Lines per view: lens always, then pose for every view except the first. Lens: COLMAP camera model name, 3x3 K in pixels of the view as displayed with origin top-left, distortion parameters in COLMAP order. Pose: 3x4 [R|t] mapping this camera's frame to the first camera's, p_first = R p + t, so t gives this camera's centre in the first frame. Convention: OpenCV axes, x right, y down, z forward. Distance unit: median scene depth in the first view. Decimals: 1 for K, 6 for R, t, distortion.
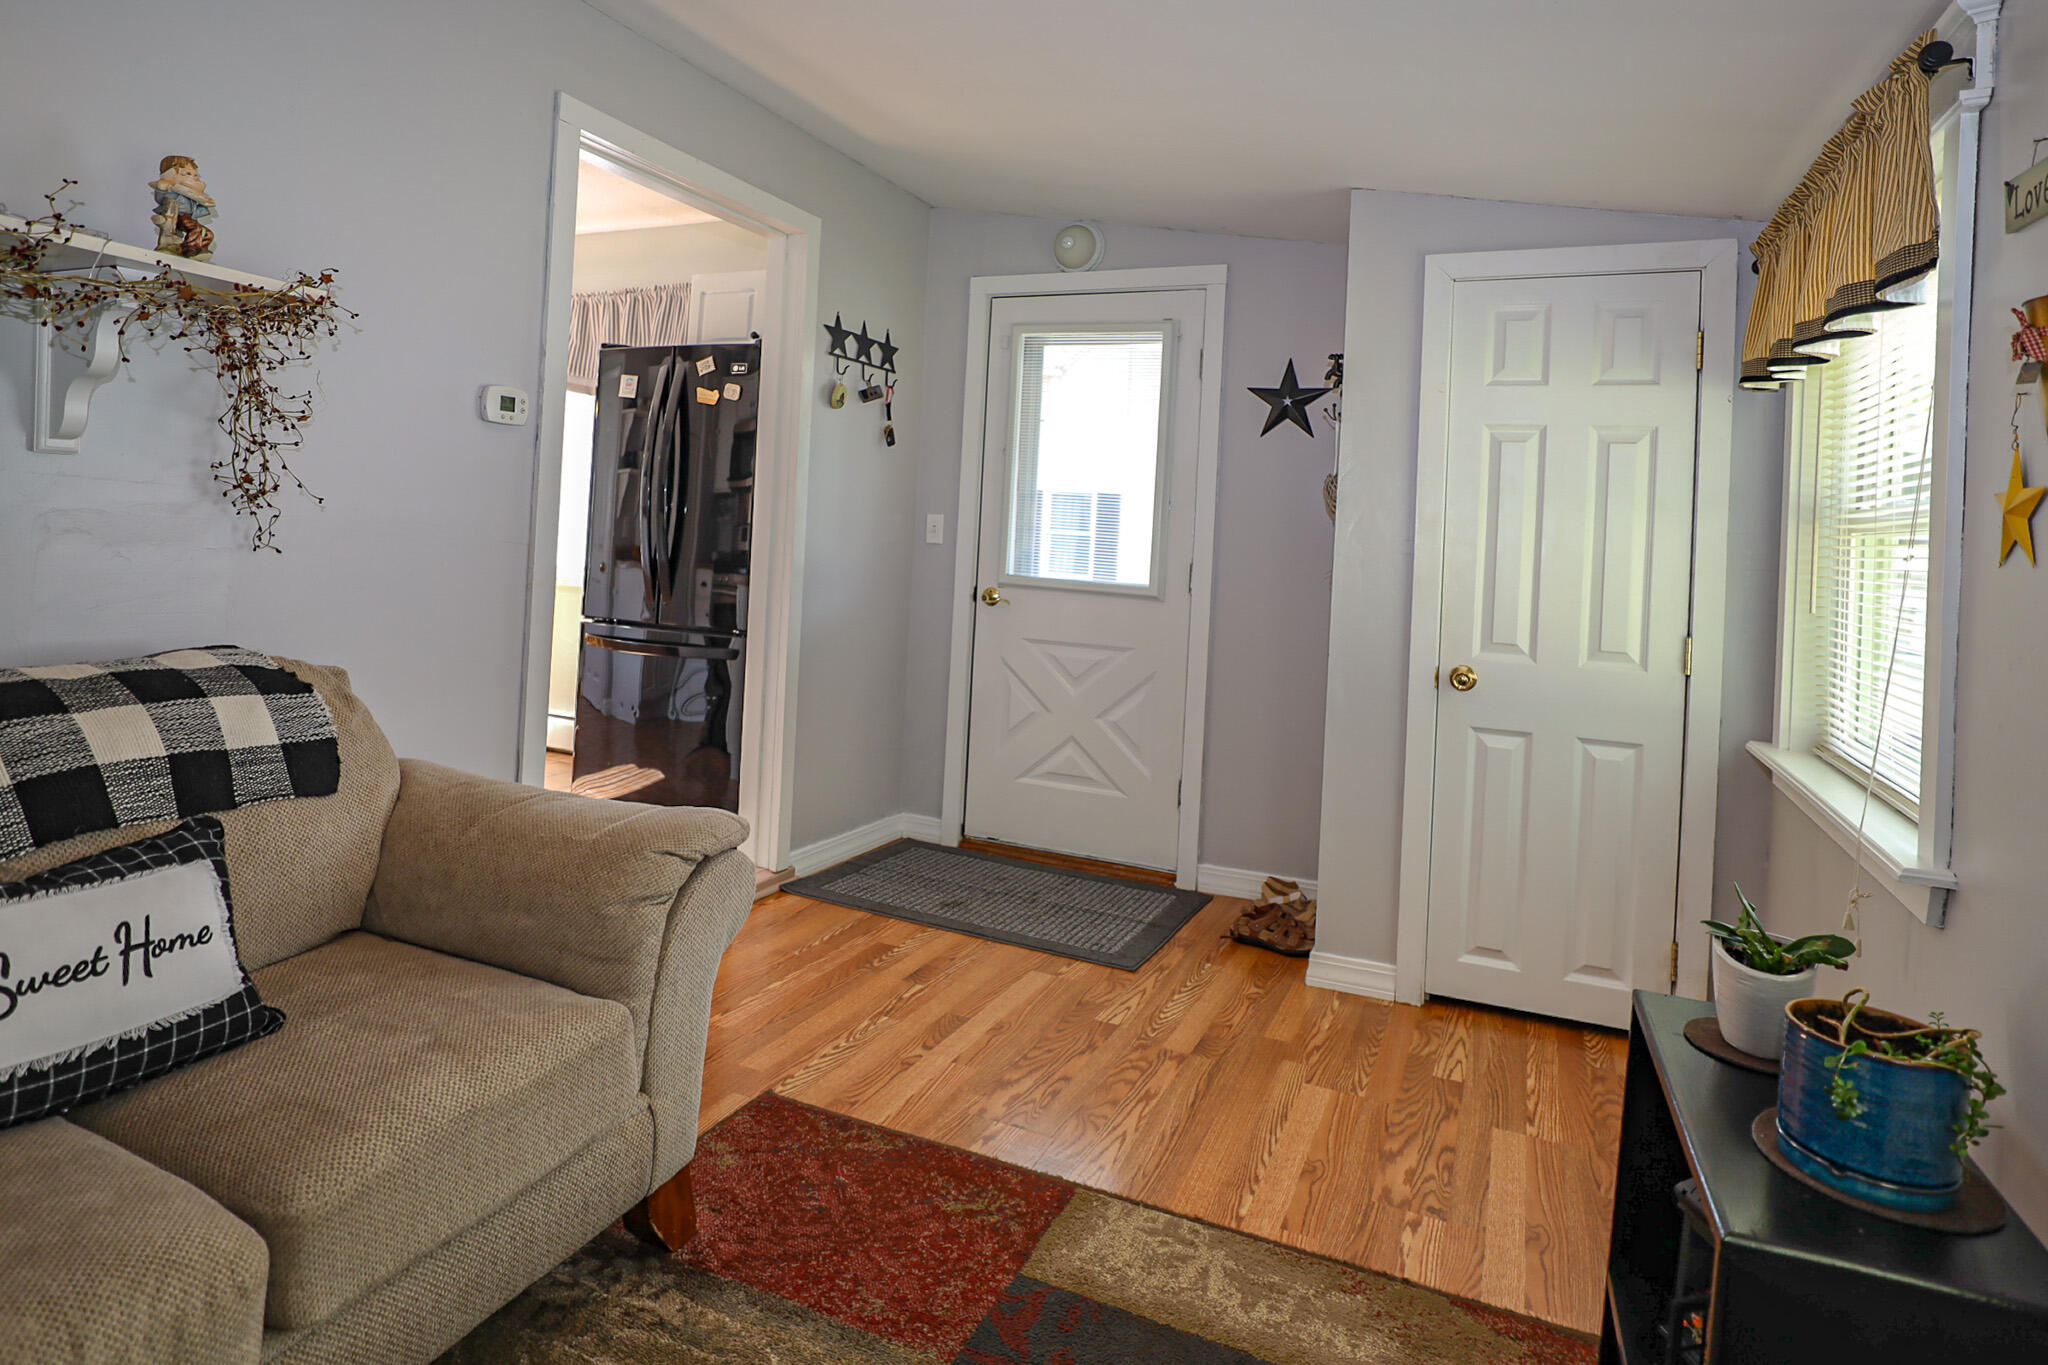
lens RADIAL K [[1015.4, 0, 1026.9], [0, 1015.4, 677.9], [0, 0, 1]] dist [-0.035140, 0.021449]
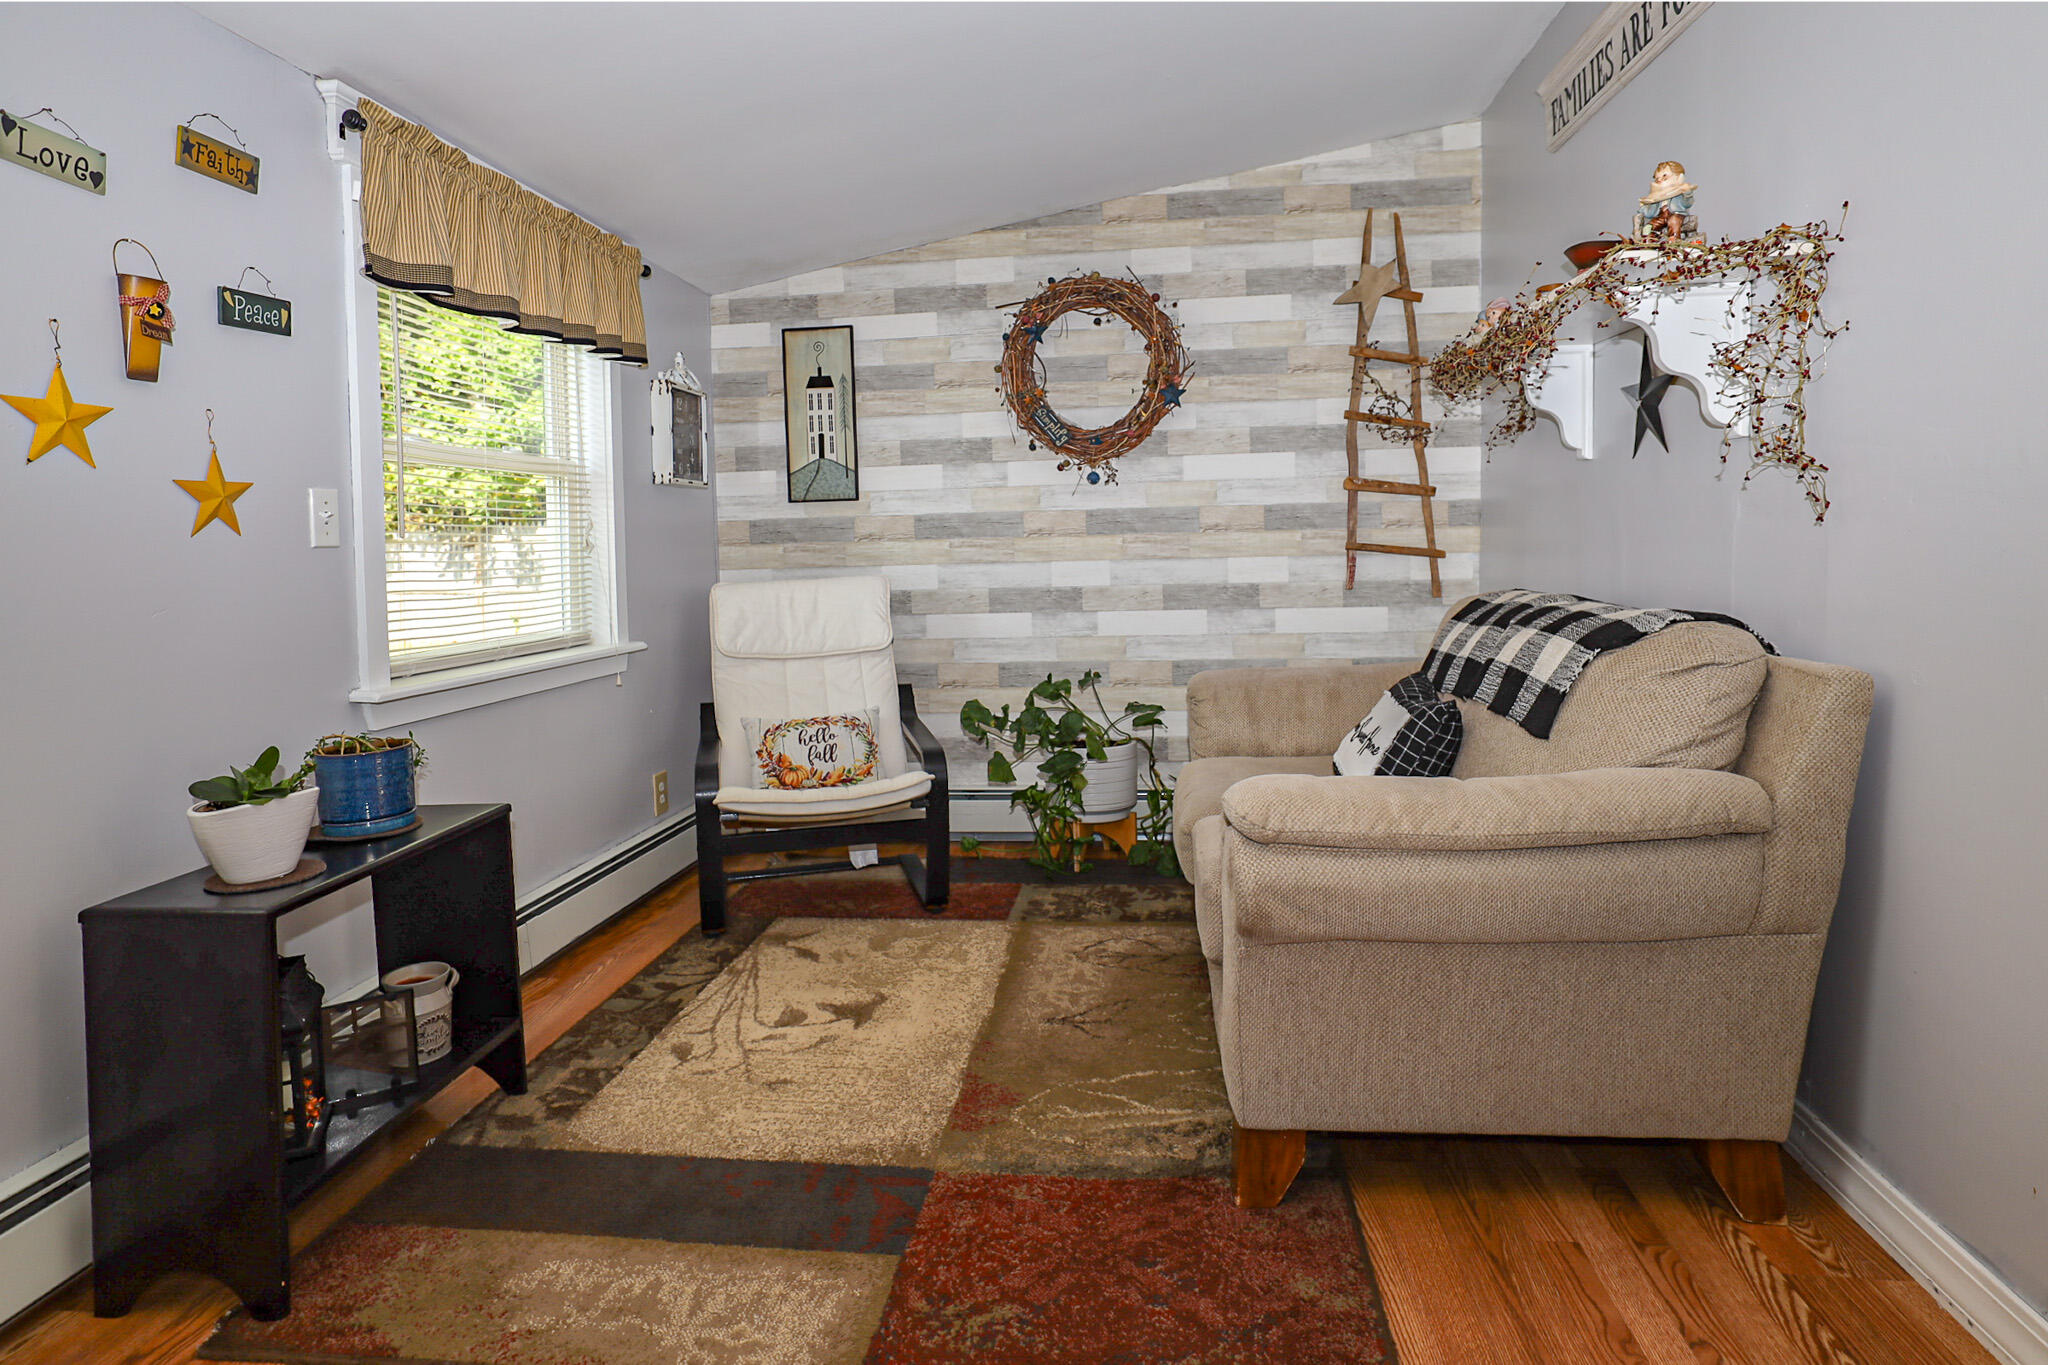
lens RADIAL K [[1015.4, 0, 1026.9], [0, 1015.4, 677.9], [0, 0, 1]] dist [-0.035140, 0.021449]
pose [[-0.948985, 0.006638, -0.315253, 0.167192], [-0.073438, 0.967633, 0.241439, -0.167628], [0.306652, 0.252273, -0.917782, 1.688479]]
